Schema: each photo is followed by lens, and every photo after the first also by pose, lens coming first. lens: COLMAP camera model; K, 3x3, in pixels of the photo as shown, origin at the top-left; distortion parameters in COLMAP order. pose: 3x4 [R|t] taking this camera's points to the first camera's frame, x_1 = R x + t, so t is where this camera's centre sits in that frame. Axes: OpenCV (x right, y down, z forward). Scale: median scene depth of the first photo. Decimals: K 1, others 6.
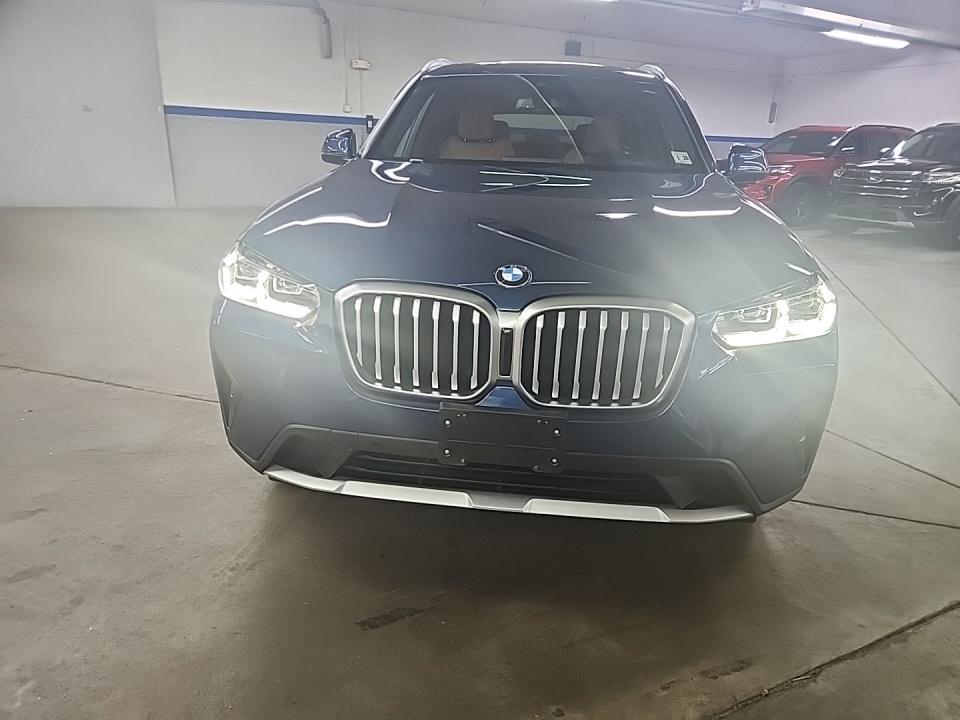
lens RADIAL K [[637.2, 0, 478.6], [0, 637.2, 363.0], [0, 0, 1]] dist [0.040548, -0.033963]
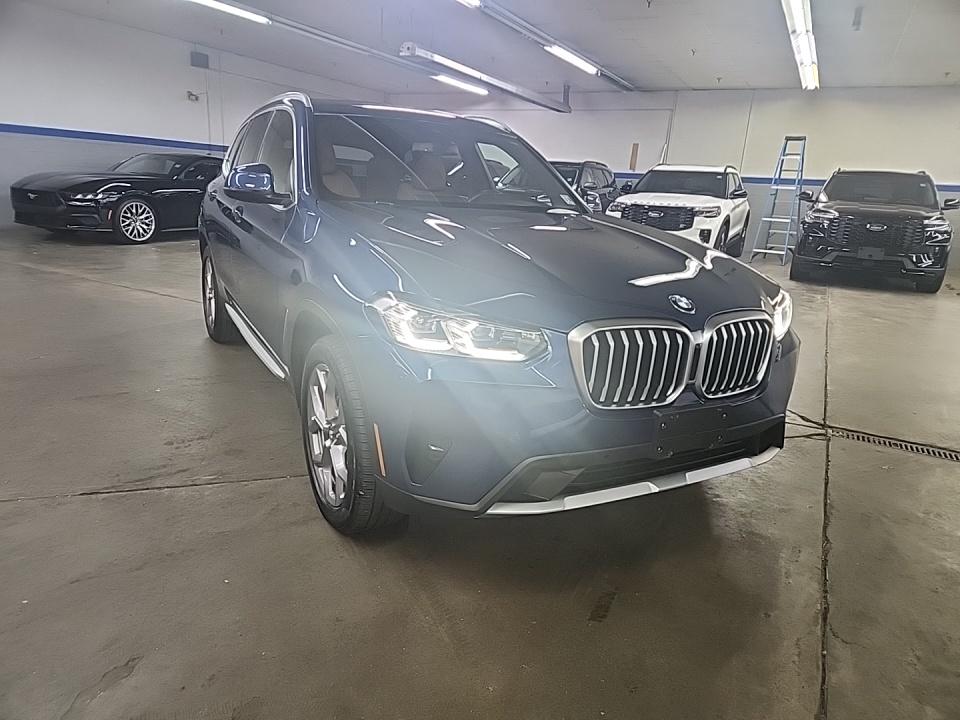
lens RADIAL K [[637.2, 0, 479.4], [0, 637.2, 359.7], [0, 0, 1]] dist [0.040548, -0.033963]
pose [[0.815072, -0.137208, 0.562877, -1.001804], [0.151324, 0.988244, 0.021771, -0.112109], [-0.559248, 0.067432, 0.826254, 0.151282]]
